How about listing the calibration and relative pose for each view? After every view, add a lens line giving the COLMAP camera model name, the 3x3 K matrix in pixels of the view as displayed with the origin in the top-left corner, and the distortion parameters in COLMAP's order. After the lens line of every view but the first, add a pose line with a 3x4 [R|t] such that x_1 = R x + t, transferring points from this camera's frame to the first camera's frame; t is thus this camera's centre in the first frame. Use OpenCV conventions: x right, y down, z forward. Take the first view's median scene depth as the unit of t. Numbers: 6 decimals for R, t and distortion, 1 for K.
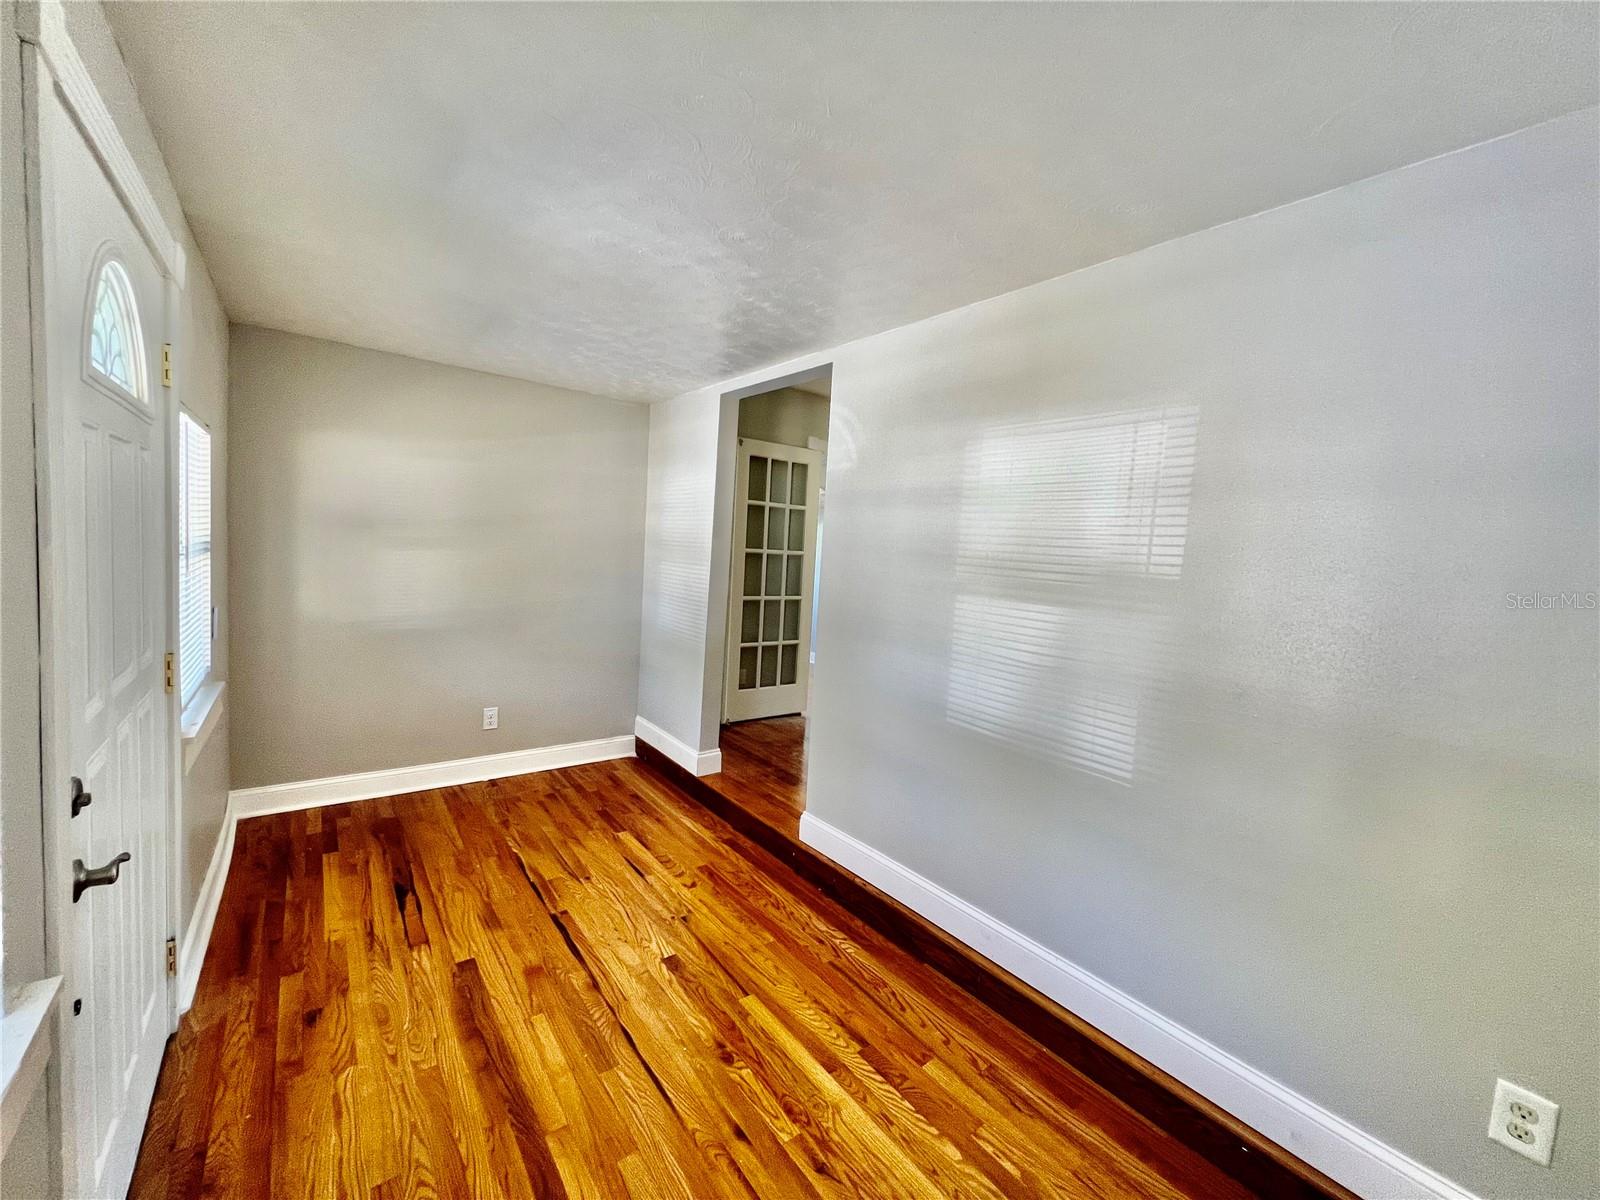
lens RADIAL K [[637.7, 0, 799.0], [0, 637.7, 600.2], [0, 0, 1]] dist [0.001453, 0.000050]
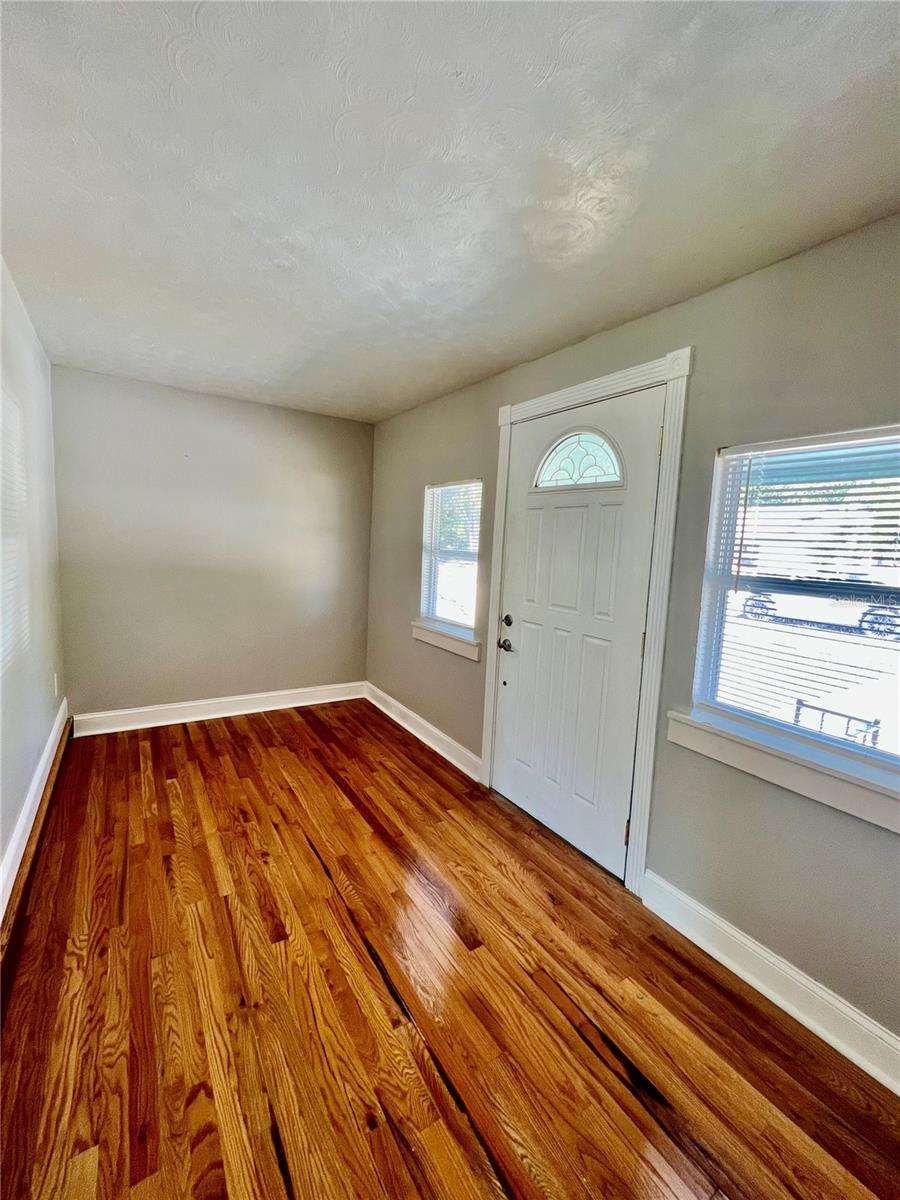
lens RADIAL K [[478.3, 0, 451.6], [0, 478.3, 600.9], [0, 0, 1]] dist [0.001453, 0.000050]
pose [[-0.990924, -0.119205, 0.062128, -0.462612], [-0.104810, 0.974547, 0.198173, -0.129629], [-0.084170, 0.189862, -0.978196, 1.644624]]
